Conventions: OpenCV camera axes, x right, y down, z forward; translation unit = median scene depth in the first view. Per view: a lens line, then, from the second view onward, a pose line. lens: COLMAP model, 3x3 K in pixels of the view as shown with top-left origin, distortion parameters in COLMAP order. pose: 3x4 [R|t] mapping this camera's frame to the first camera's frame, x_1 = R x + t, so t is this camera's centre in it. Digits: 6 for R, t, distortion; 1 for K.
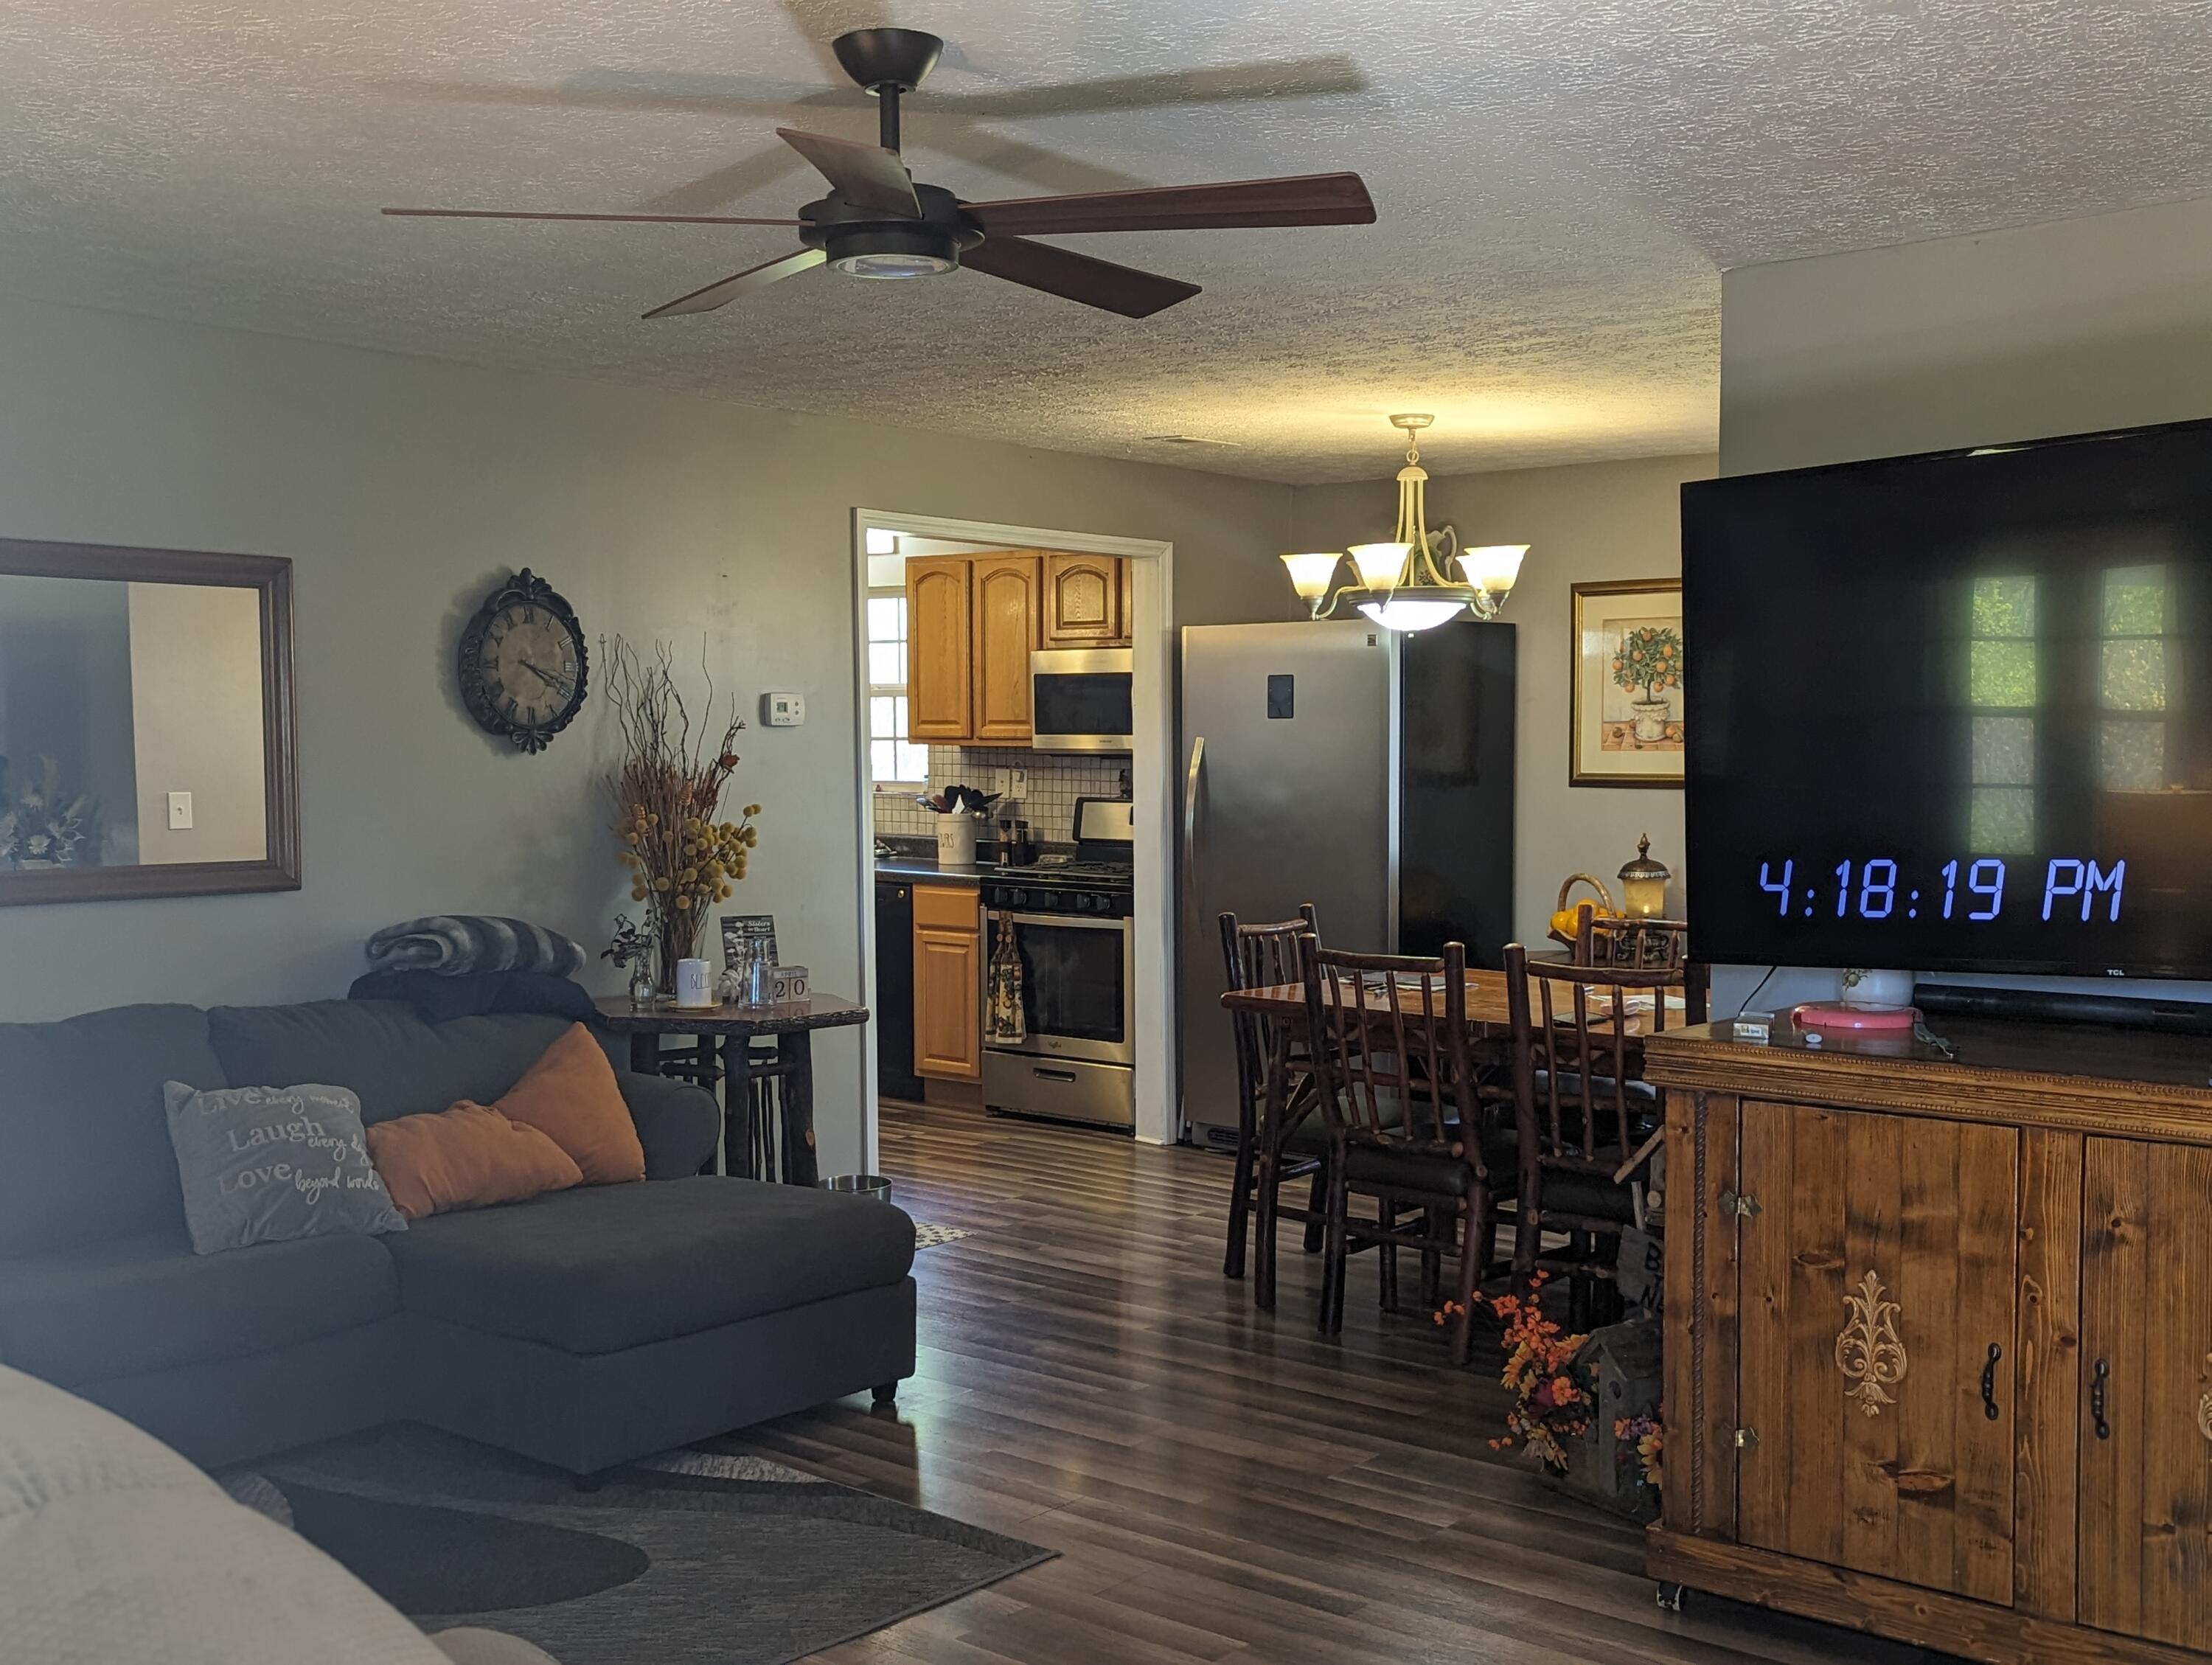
lens RADIAL K [[2311.1, 0, 1105.6], [0, 2311.1, 833.8], [0, 0, 1]] dist [0.011146, 0.000000]
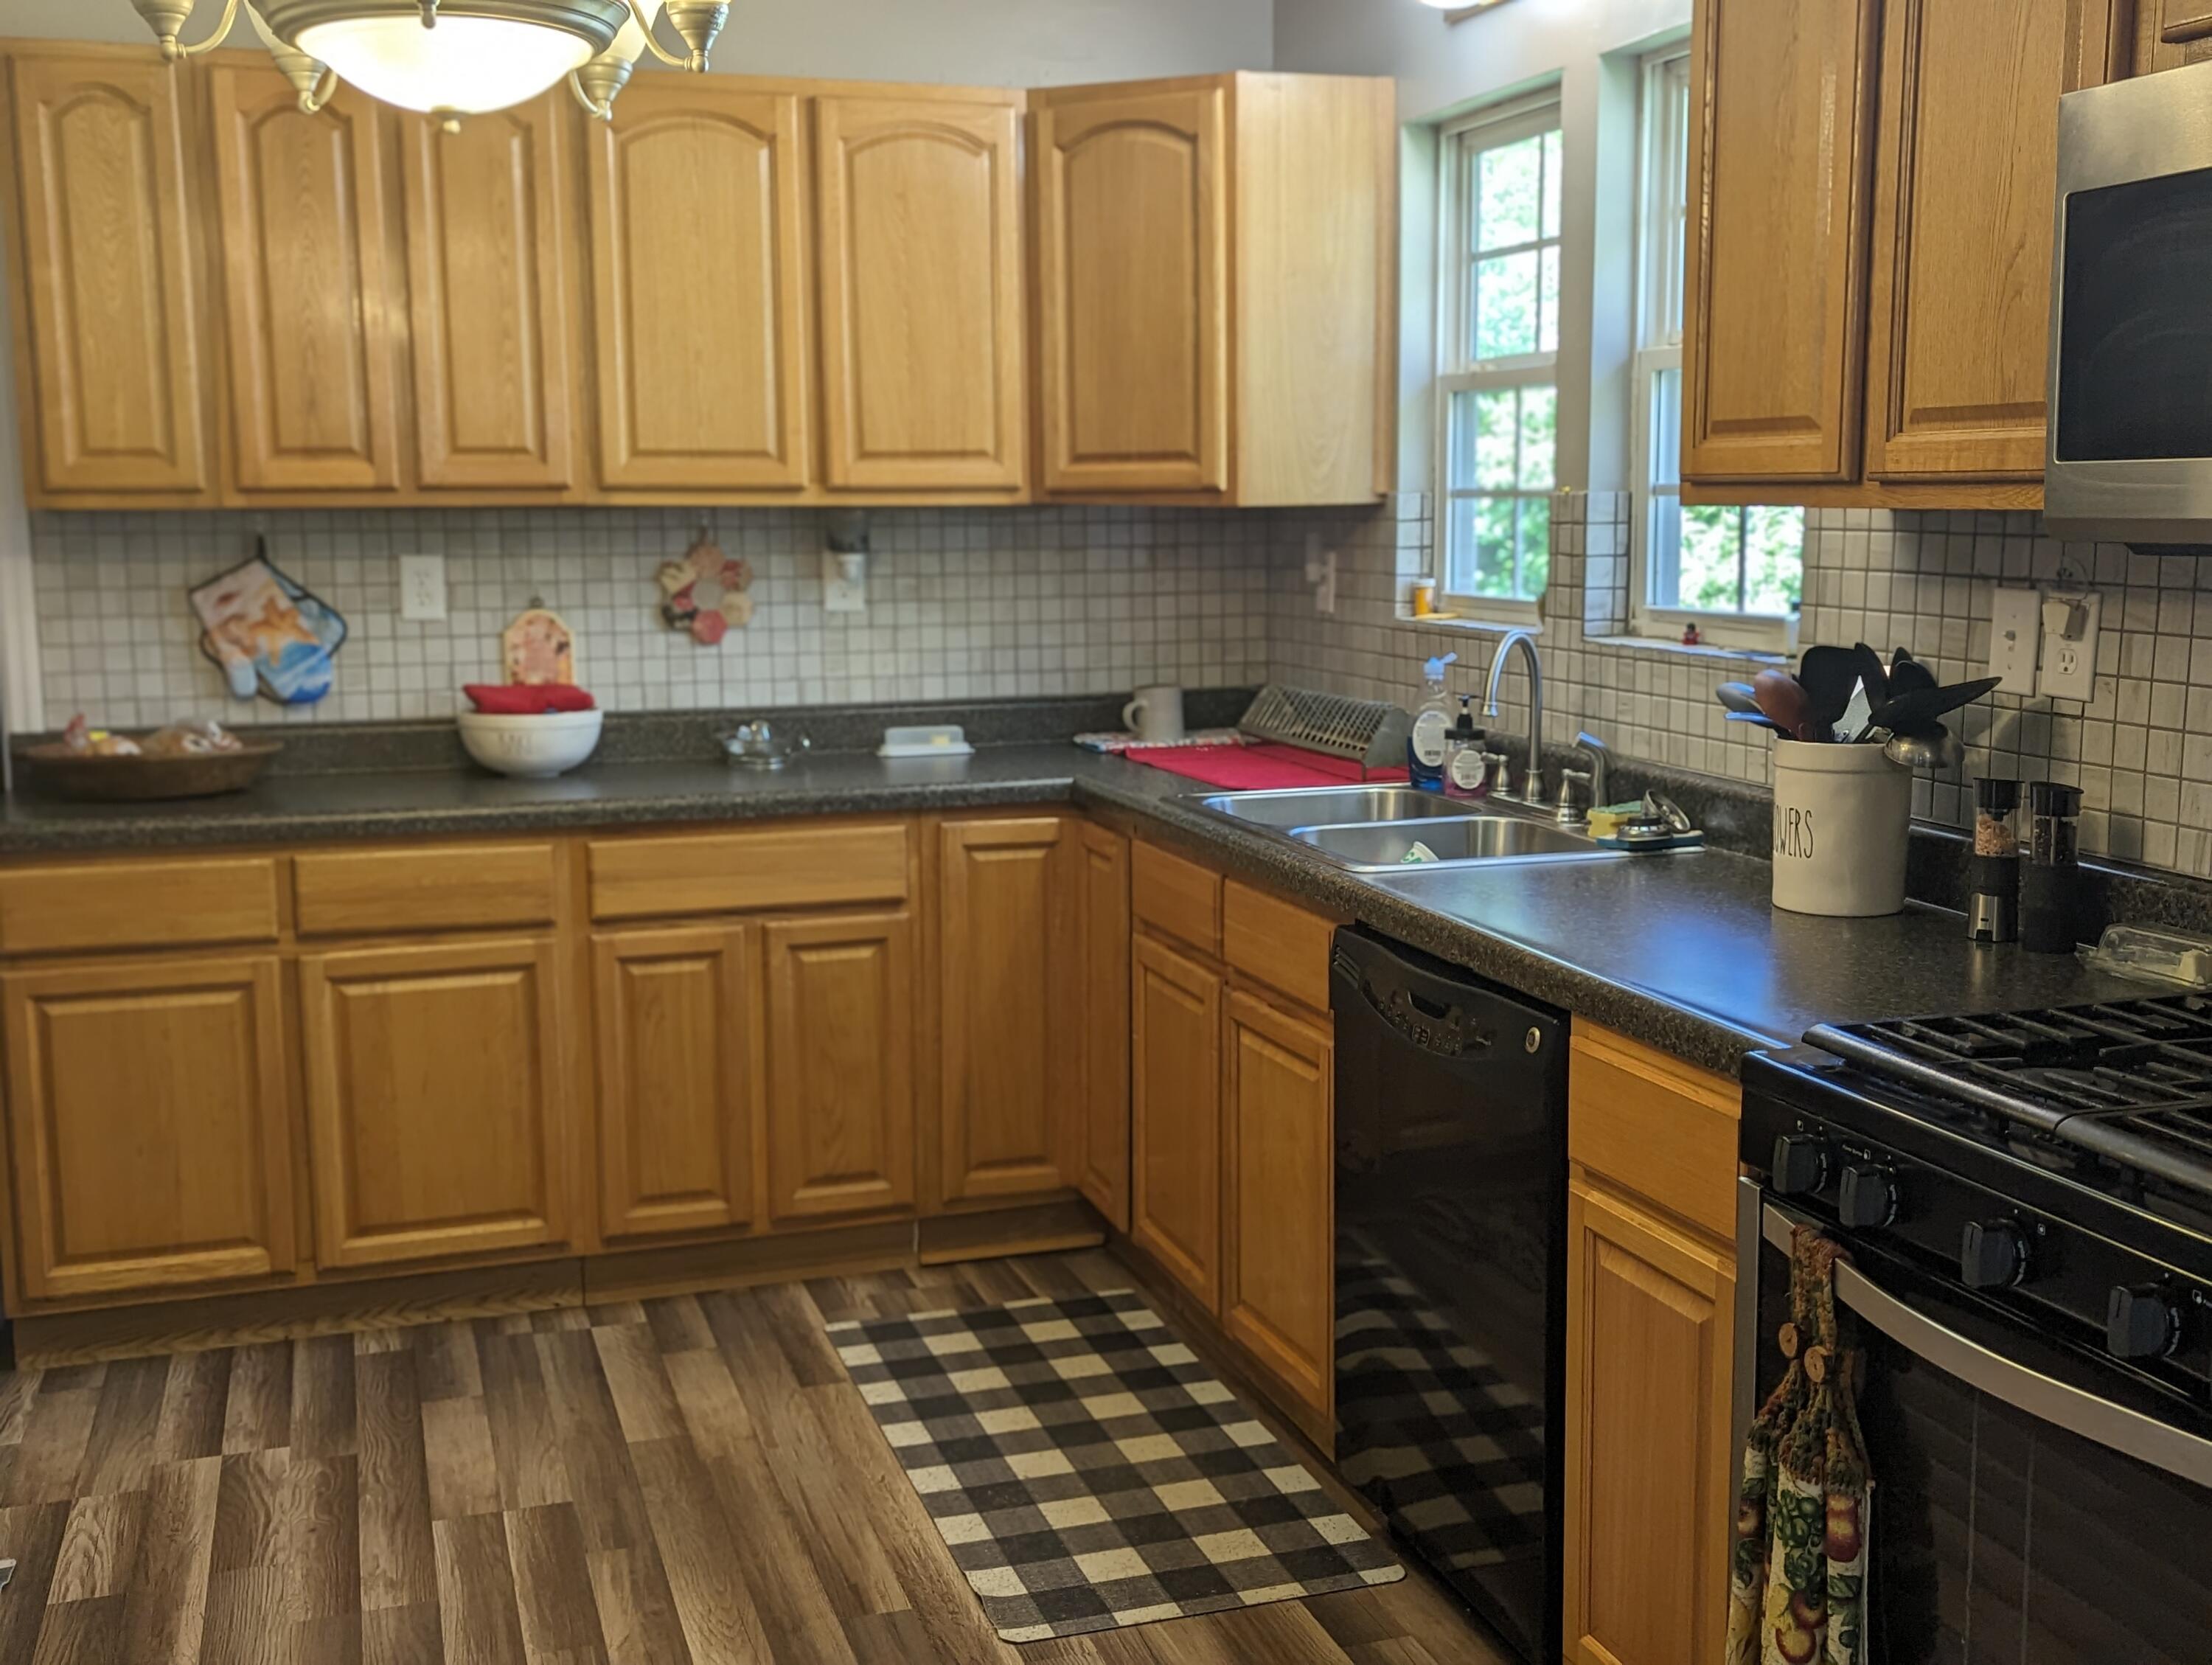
lens RADIAL K [[2311.1, 0, 1106.2], [0, 2311.1, 838.9], [0, 0, 1]] dist [0.011146, 0.000000]
pose [[0.840732, 0.068297, -0.537126, 0.016447], [-0.014676, 0.994523, 0.103486, -0.025803], [0.541252, -0.079121, 0.837130, 0.708368]]
